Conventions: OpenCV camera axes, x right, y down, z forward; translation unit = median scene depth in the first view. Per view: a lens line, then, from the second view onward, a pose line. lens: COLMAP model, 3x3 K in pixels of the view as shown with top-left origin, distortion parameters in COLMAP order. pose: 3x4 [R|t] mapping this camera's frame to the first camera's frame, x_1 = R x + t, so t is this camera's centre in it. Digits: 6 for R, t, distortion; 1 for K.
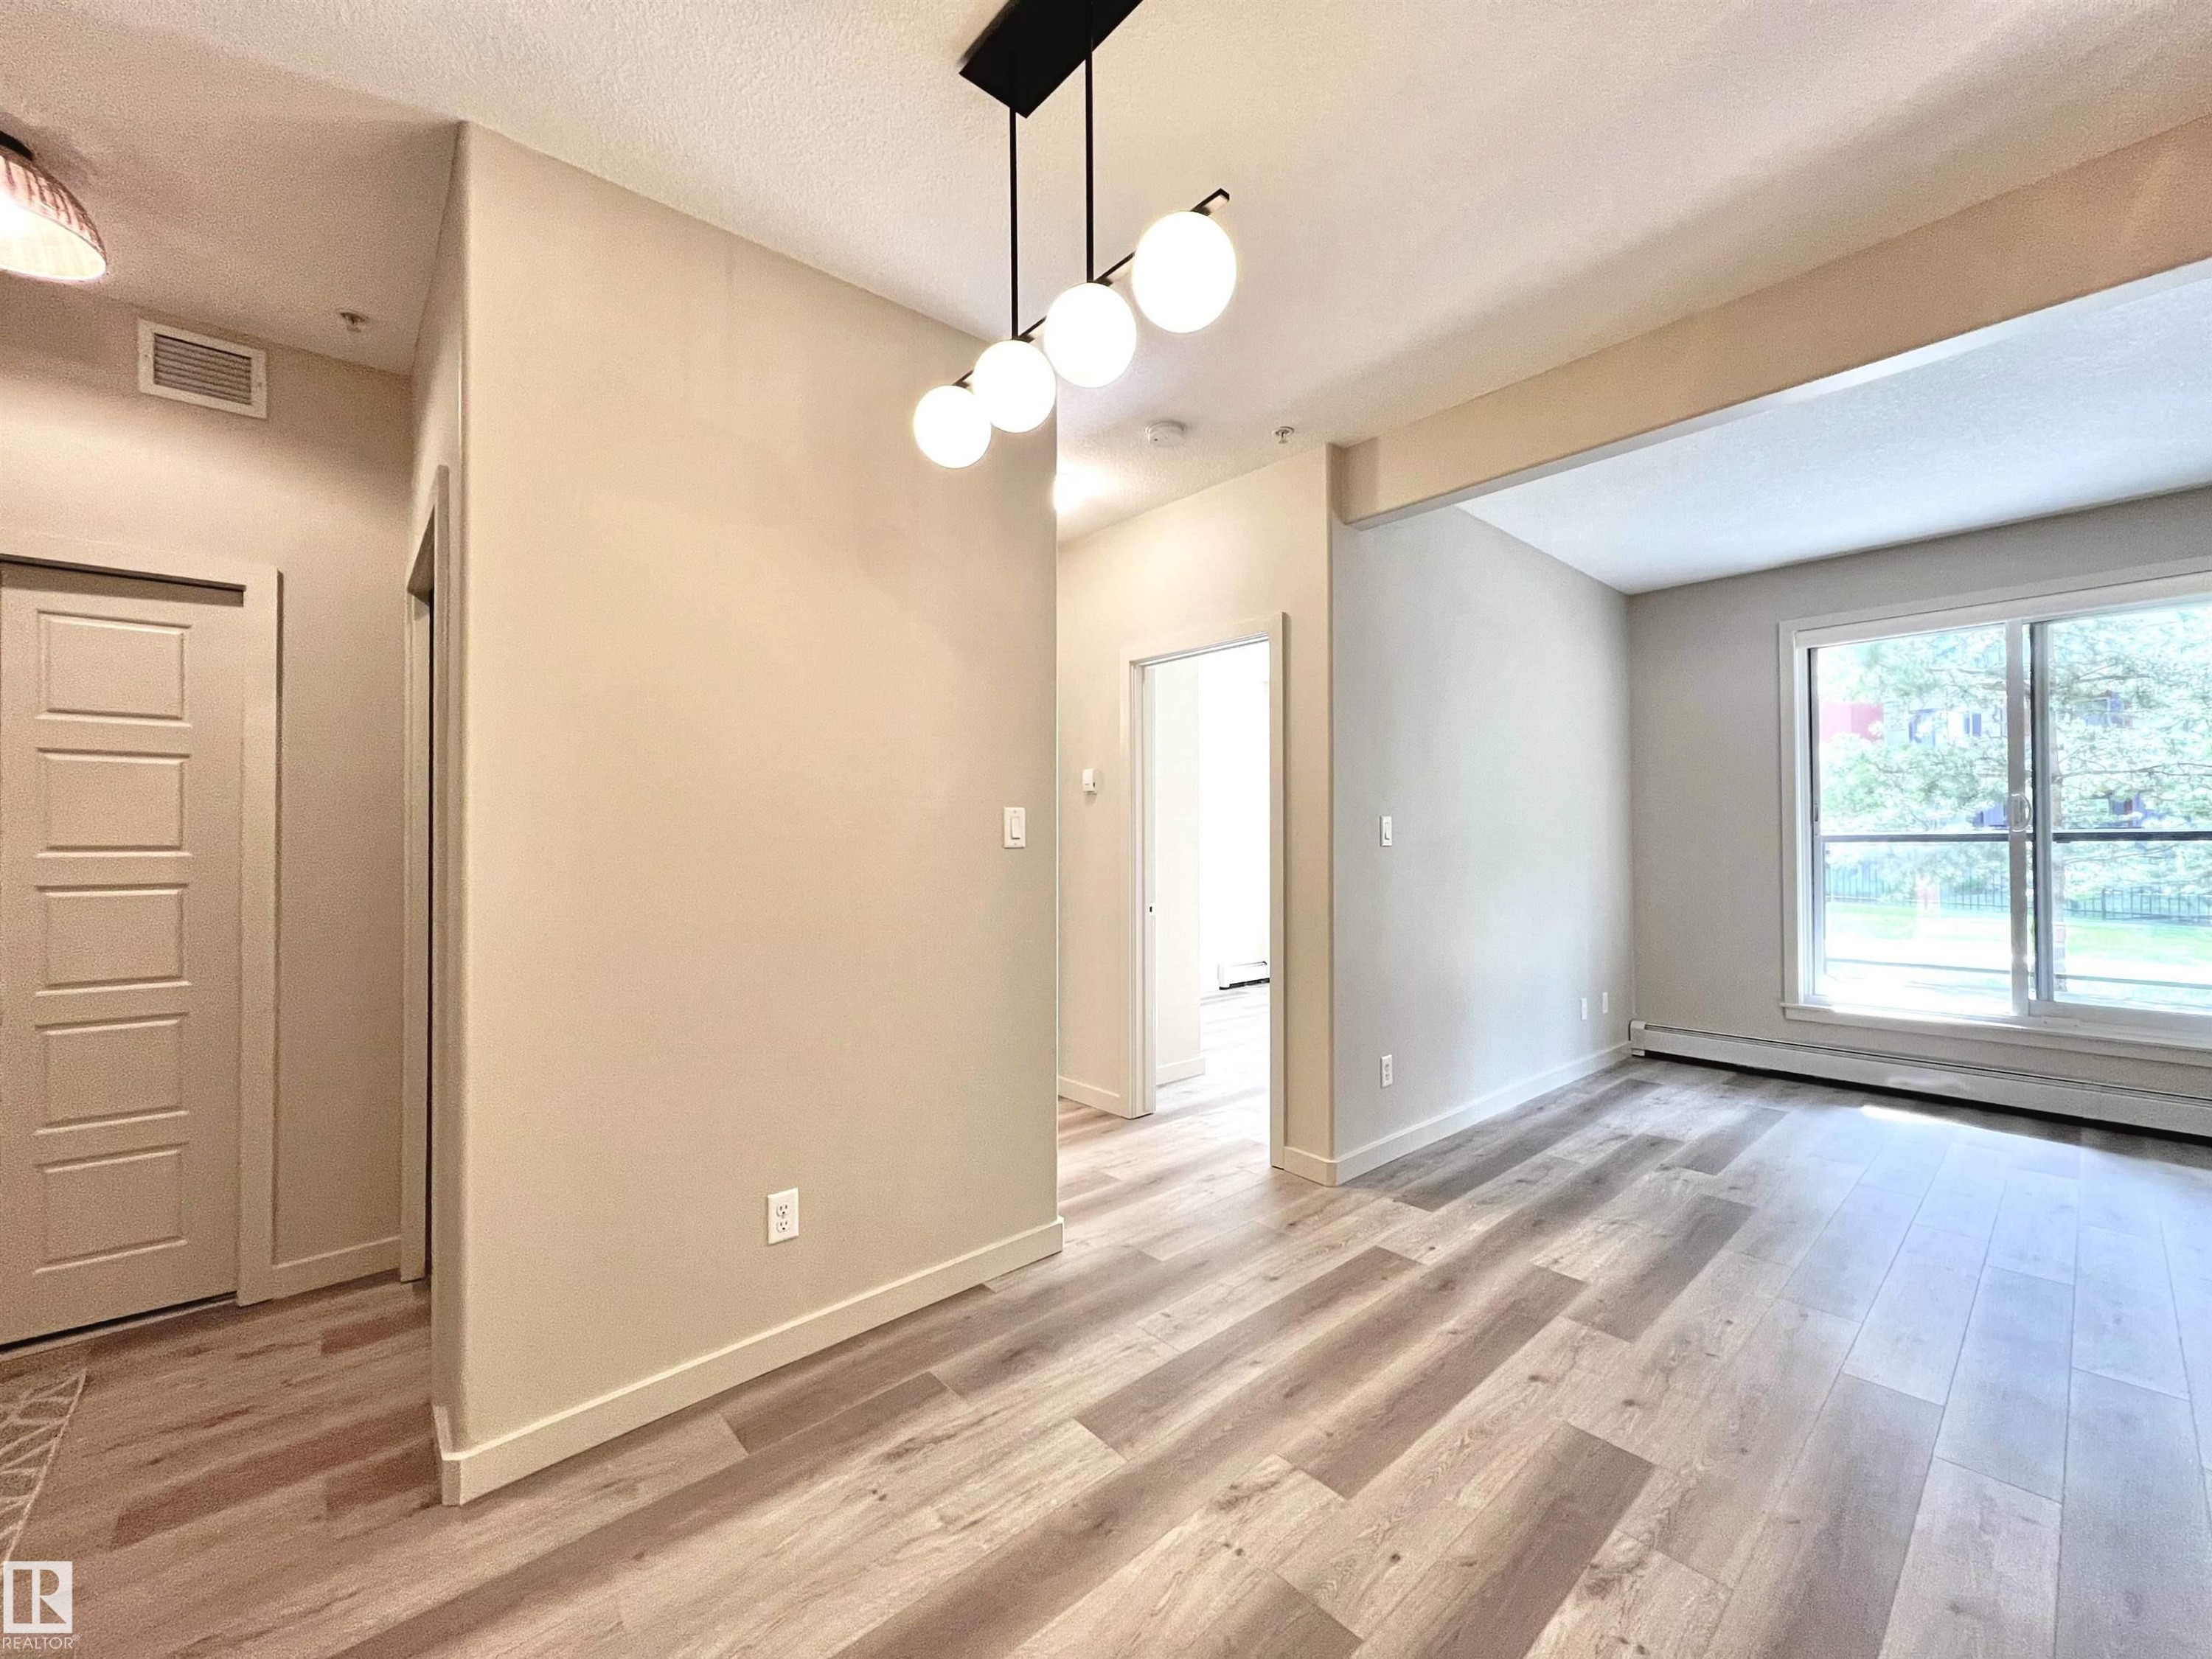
lens RADIAL K [[886.0, 0, 1106.4], [0, 886.0, 830.4], [0, 0, 1]] dist [-0.003183, 0.001945]
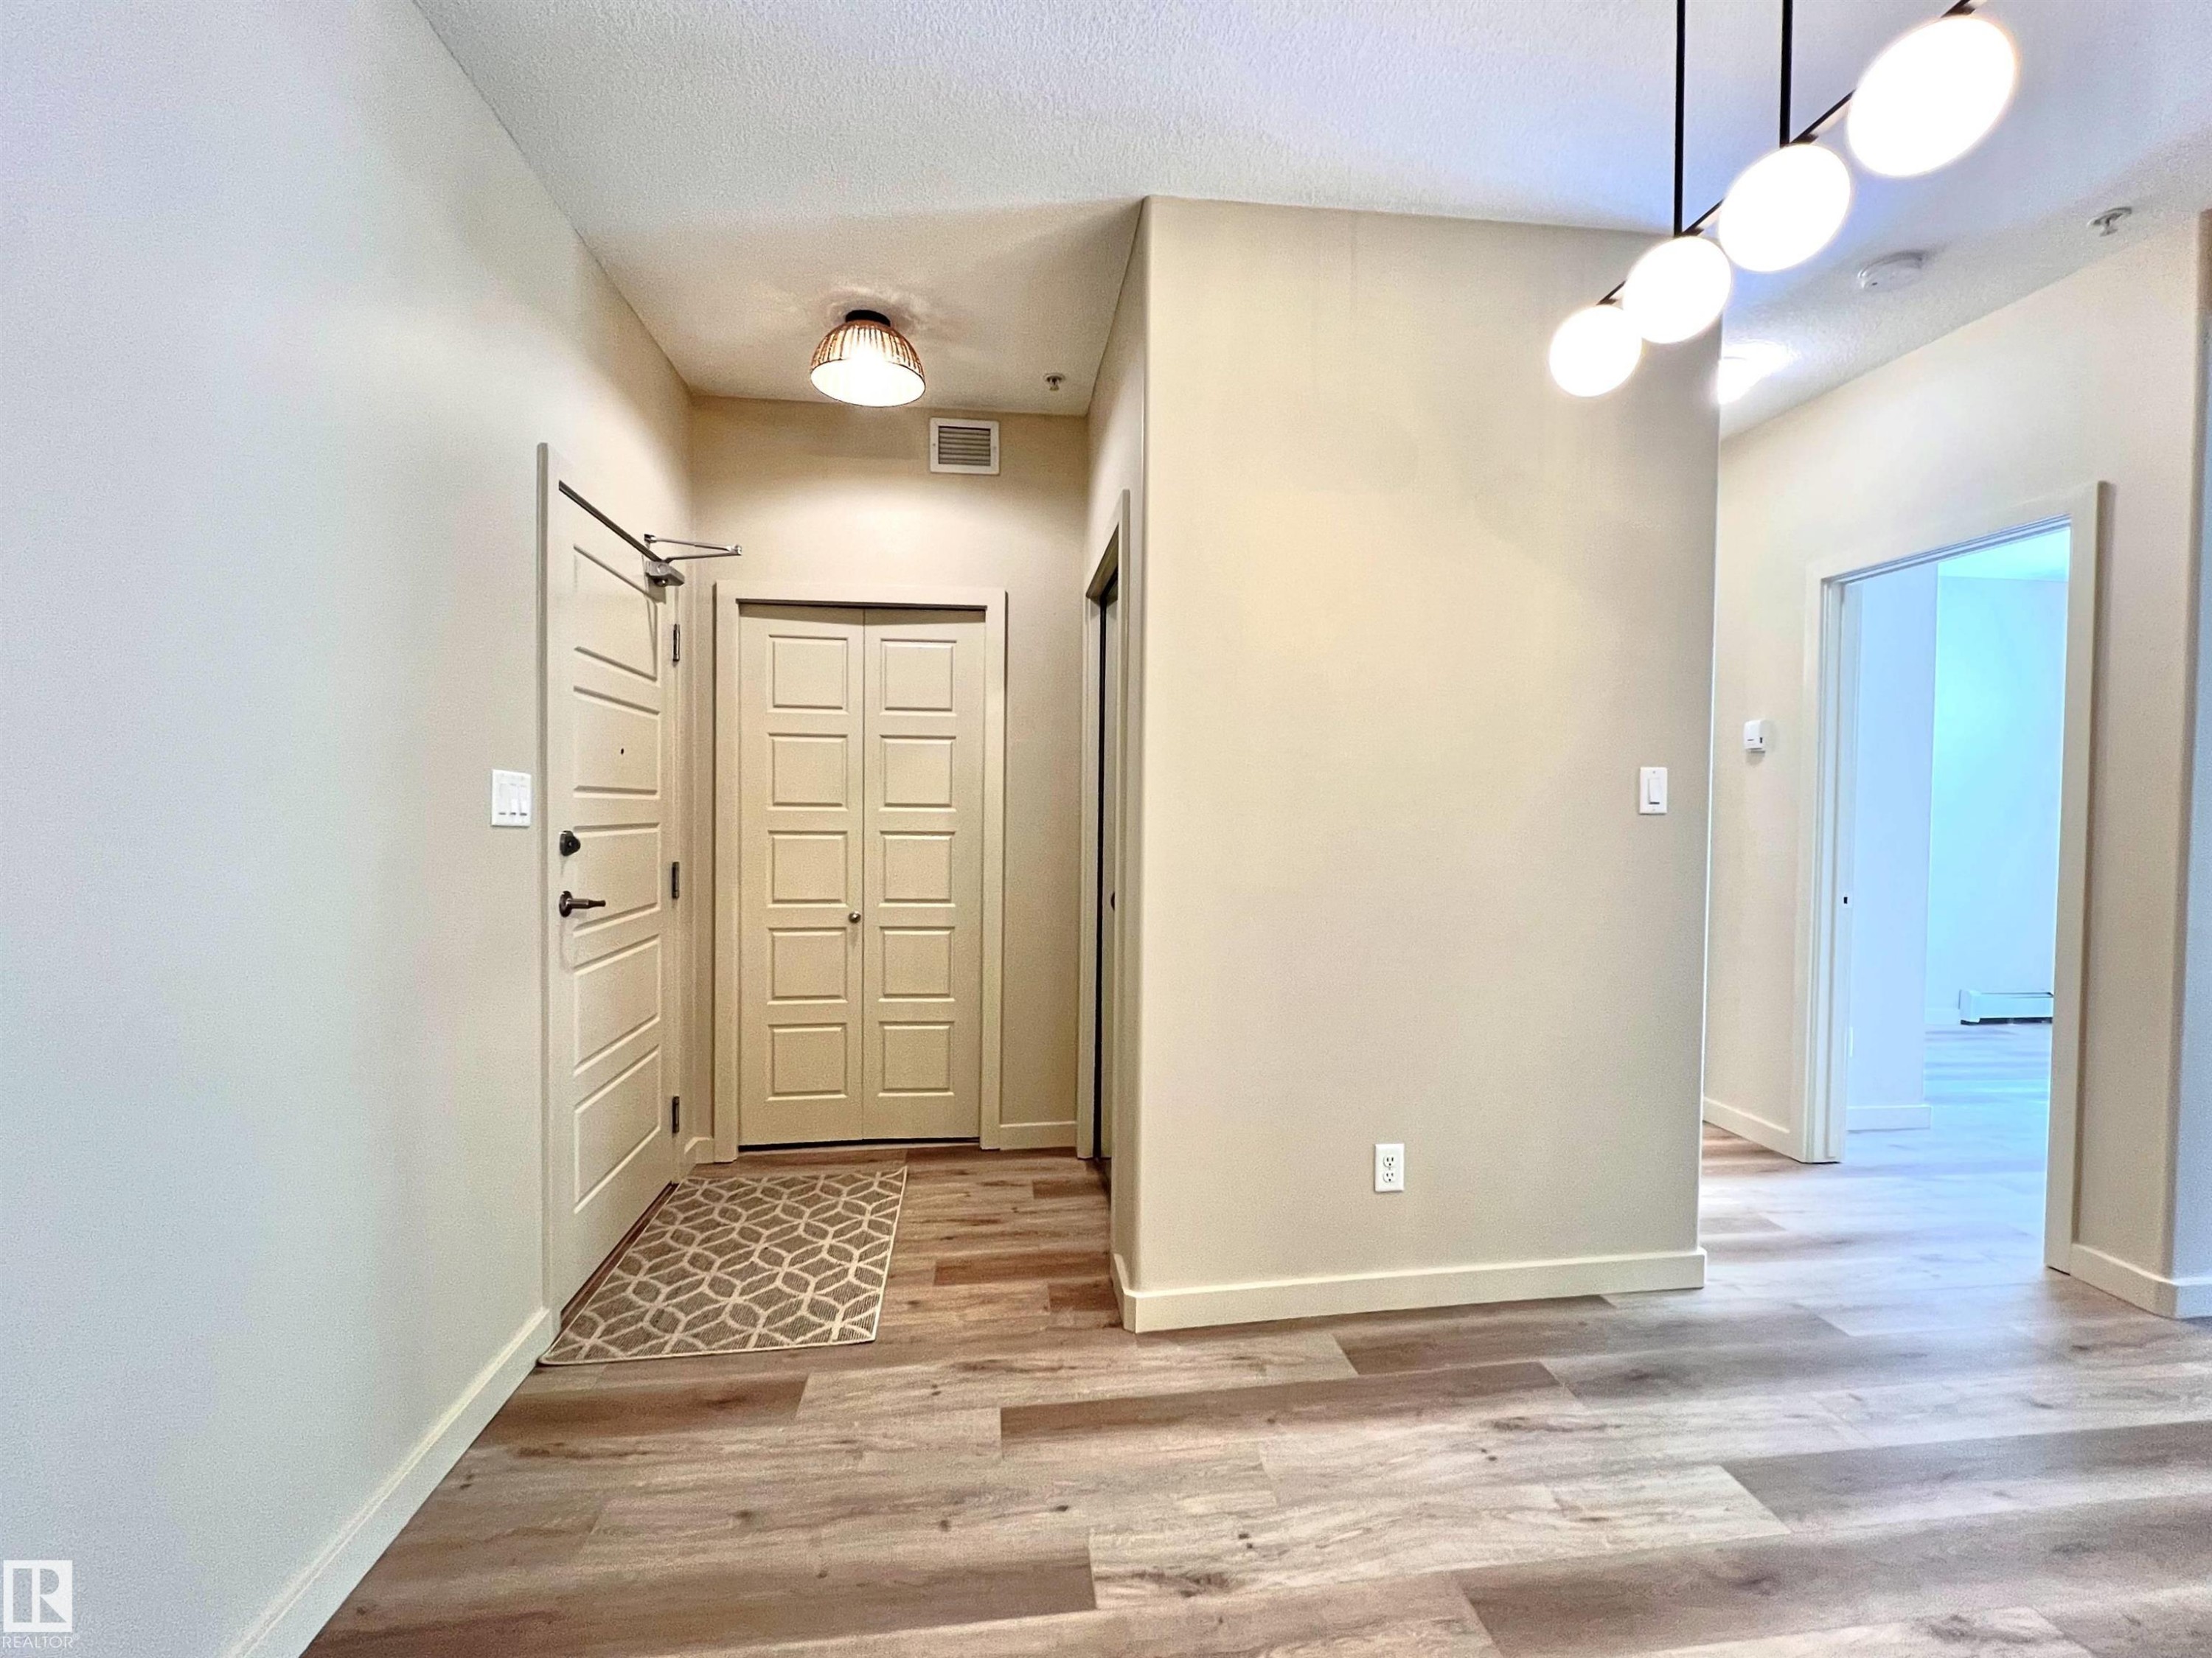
lens RADIAL K [[968.5, 0, 1105.3], [0, 968.5, 832.2], [0, 0, 1]] dist [-0.004401, 0.001748]
pose [[0.823672, 0.024028, -0.566557, -0.009556], [-0.006090, 0.999419, 0.033532, 0.010630], [0.567034, -0.024169, 0.823340, -0.103210]]
